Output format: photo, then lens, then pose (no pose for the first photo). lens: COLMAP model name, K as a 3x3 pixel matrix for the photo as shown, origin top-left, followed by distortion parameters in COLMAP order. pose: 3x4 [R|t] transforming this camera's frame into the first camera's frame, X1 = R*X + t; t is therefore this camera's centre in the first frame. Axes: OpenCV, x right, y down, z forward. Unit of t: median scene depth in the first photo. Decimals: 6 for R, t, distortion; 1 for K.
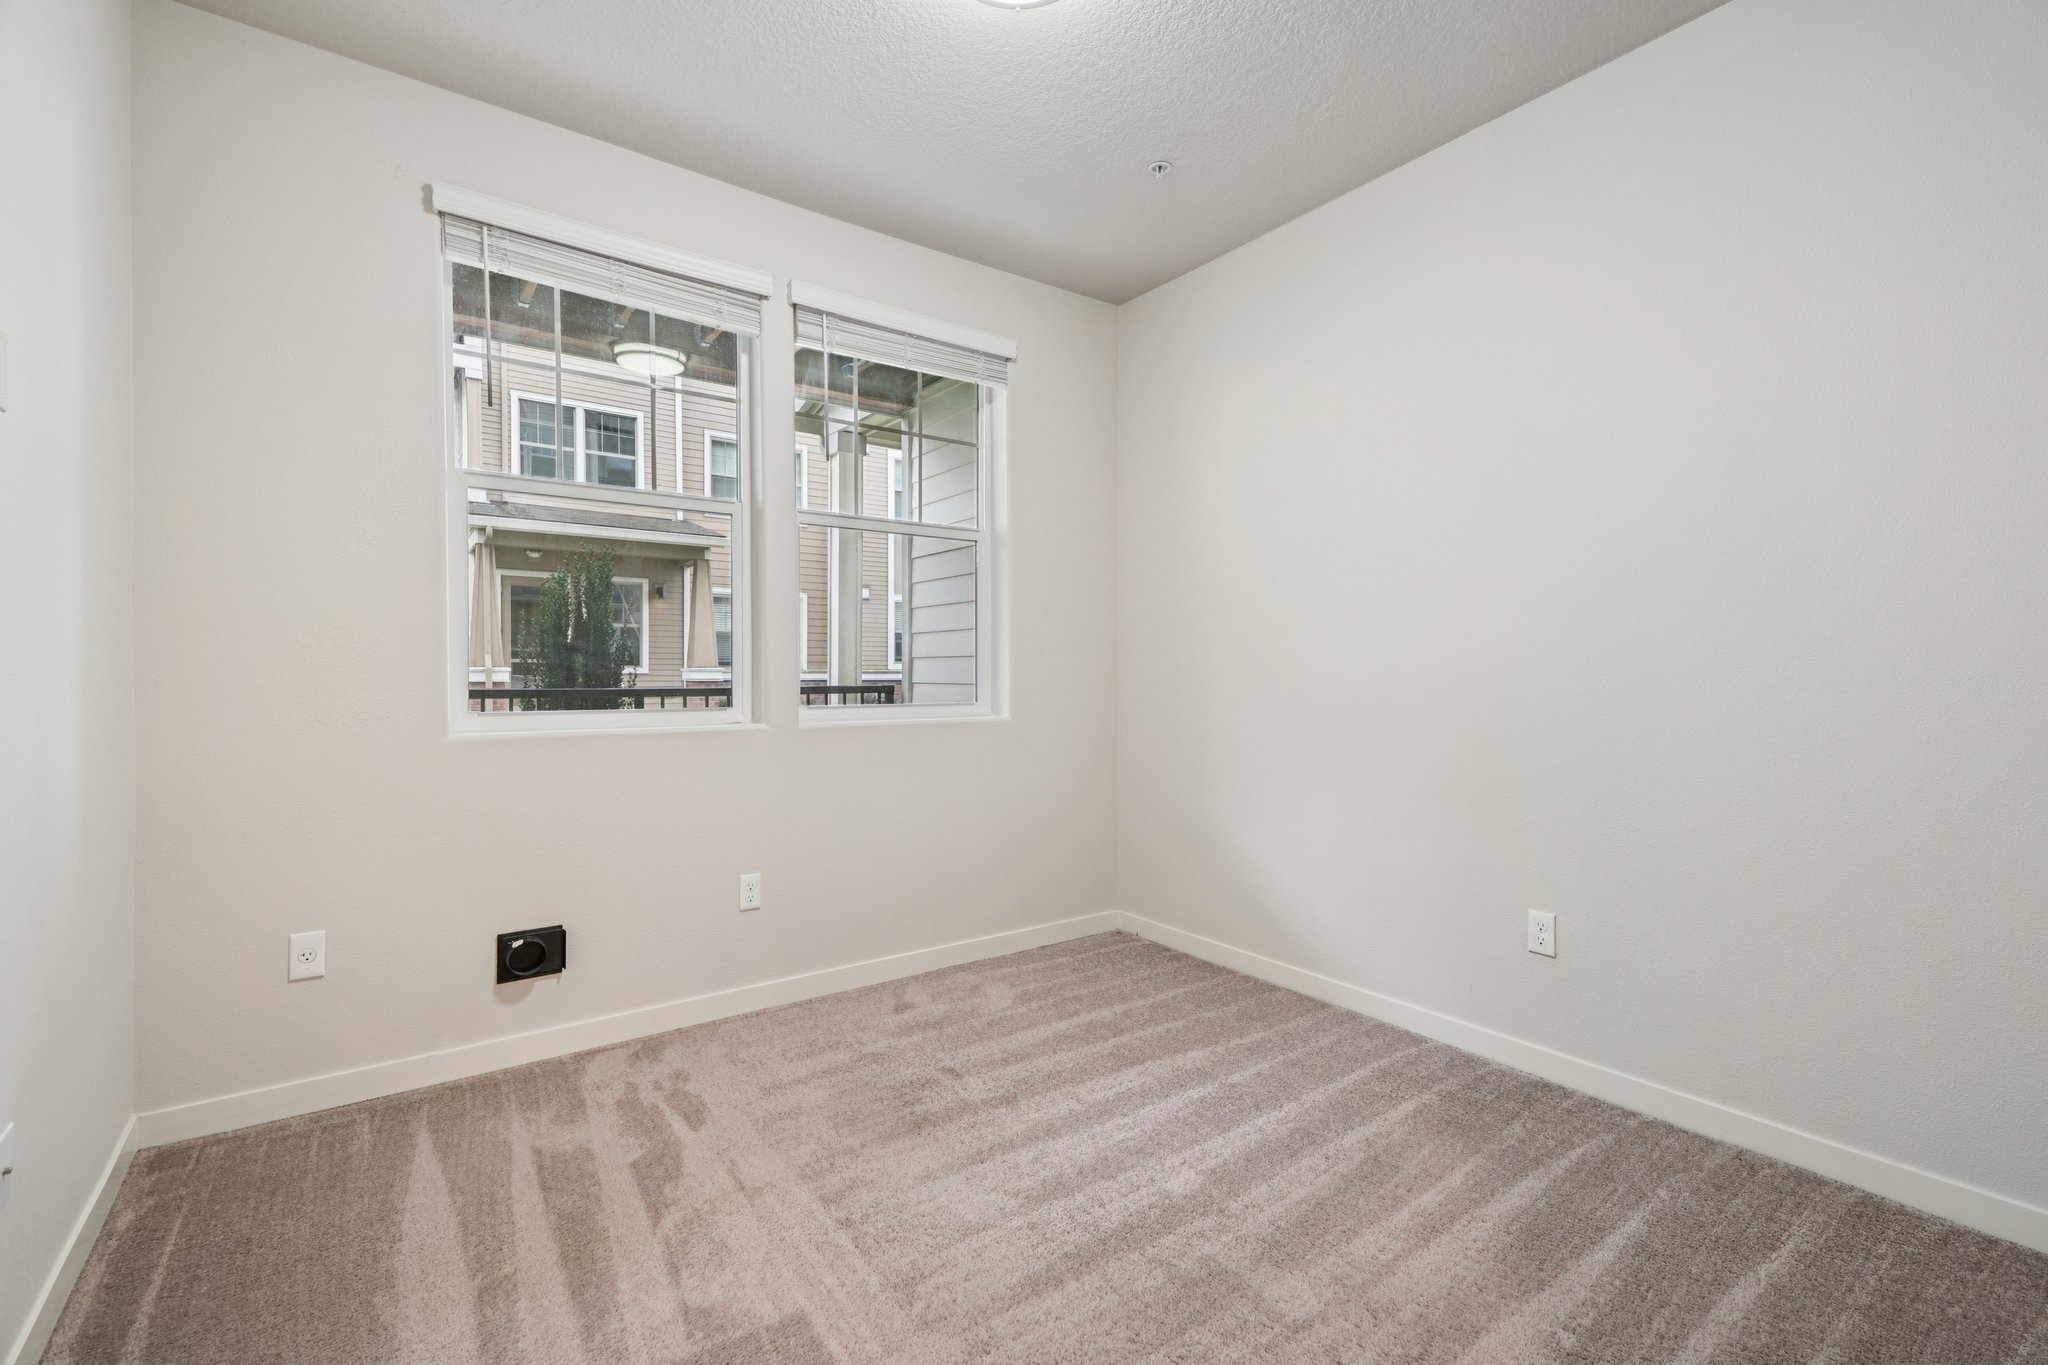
lens RADIAL K [[908.7, 0, 999.9], [0, 908.7, 672.1], [0, 0, 1]] dist [0.037608, -0.000210]
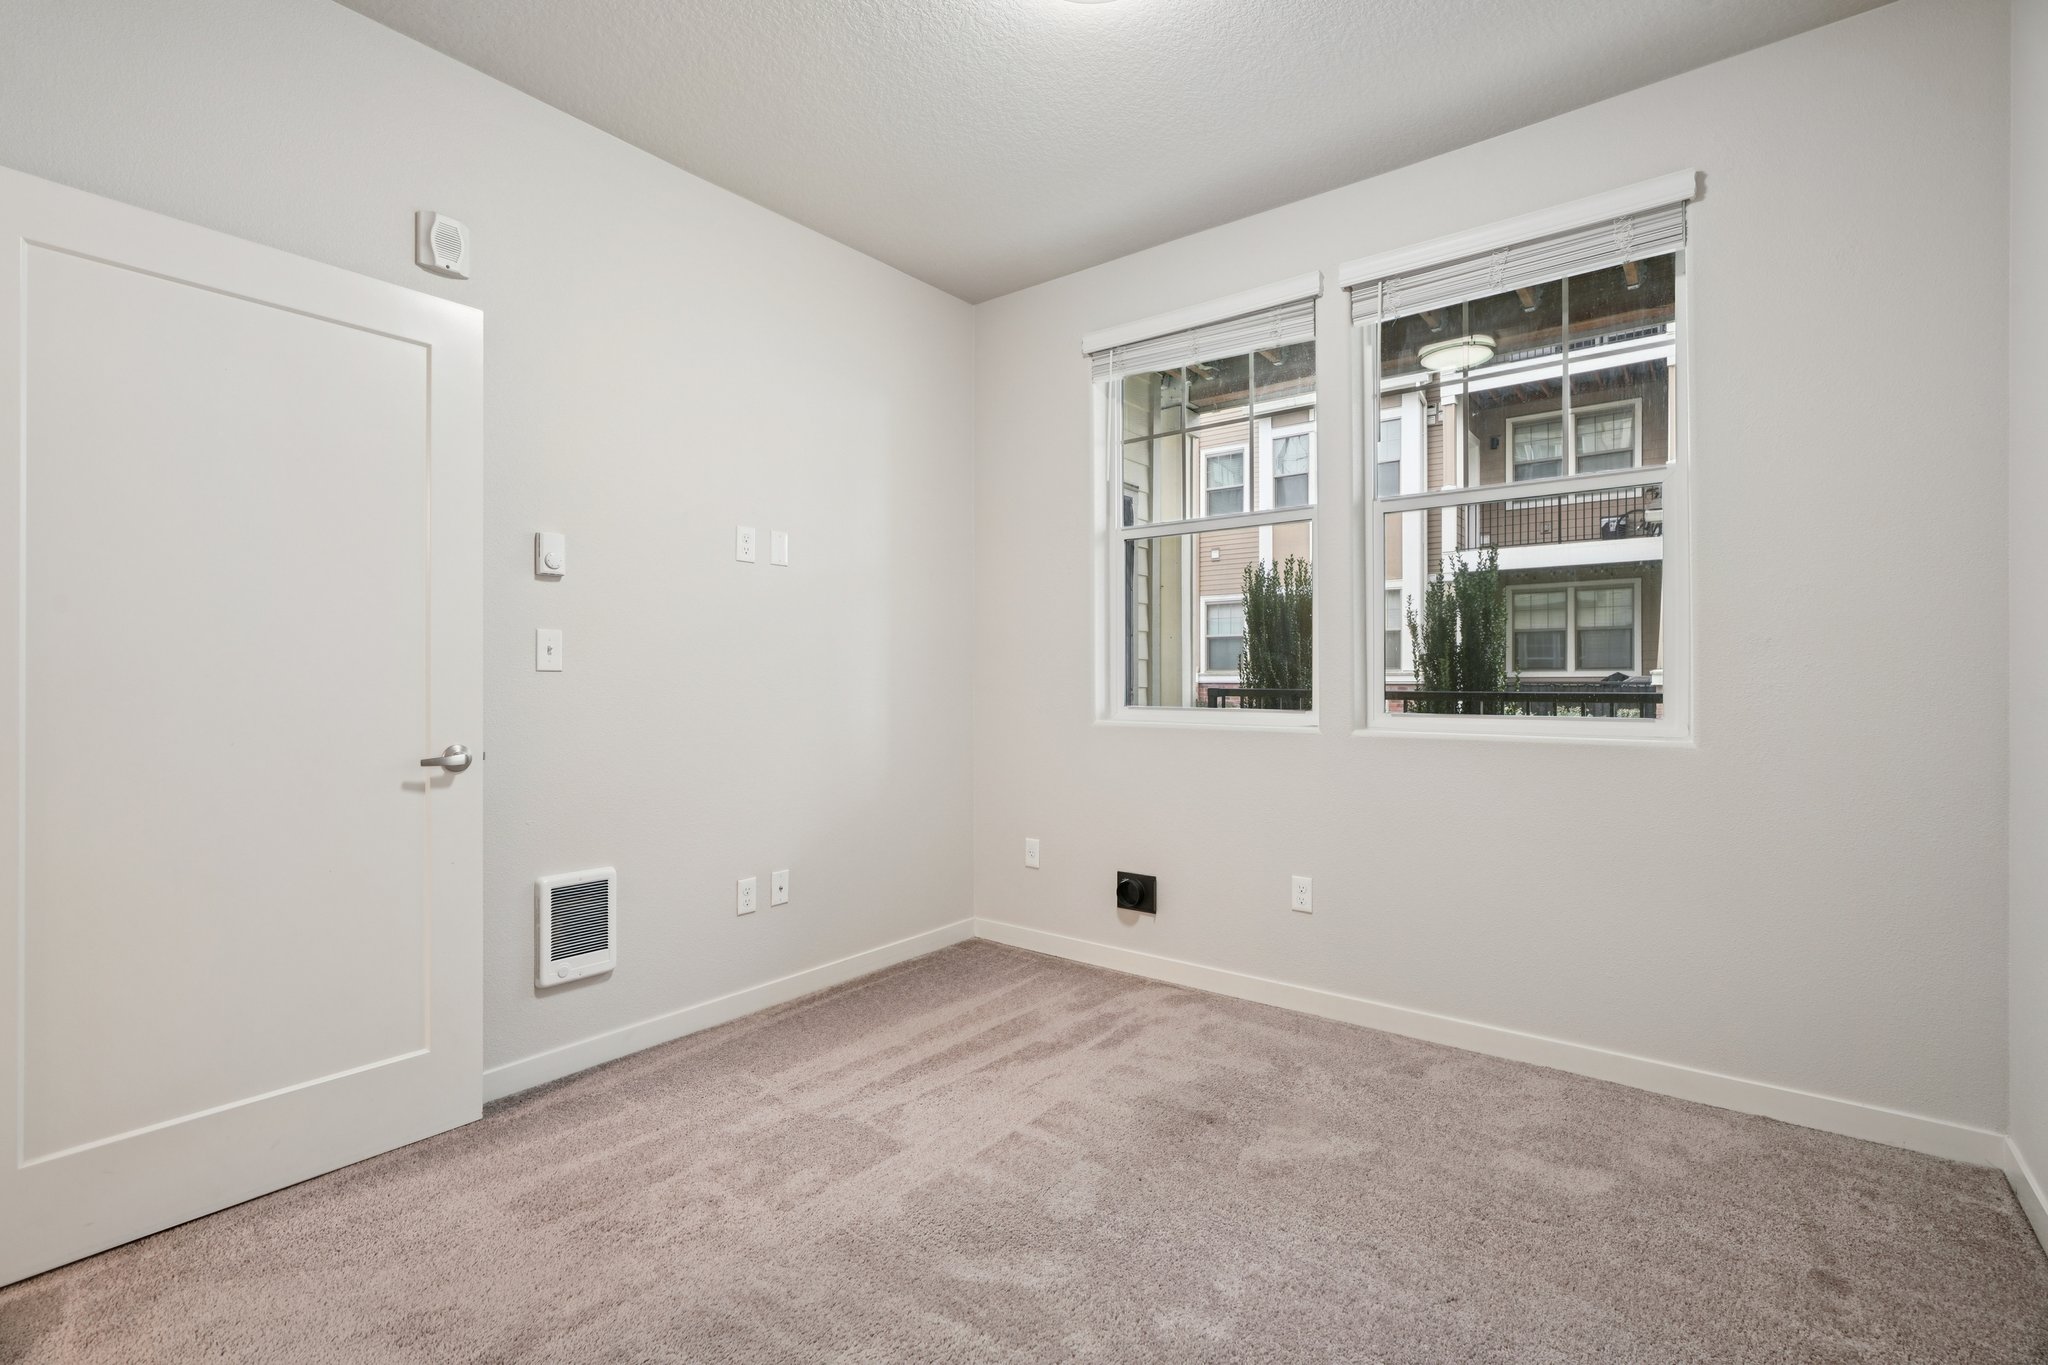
lens RADIAL K [[909.9, 0, 1027.2], [0, 909.9, 679.4], [0, 0, 1]] dist [-0.014522, 0.005844]
pose [[0.291517, 0.001047, -0.956565, 0.564712], [0.002472, 0.999995, 0.001848, 0.001620], [0.956562, -0.002903, 0.291513, 0.398899]]
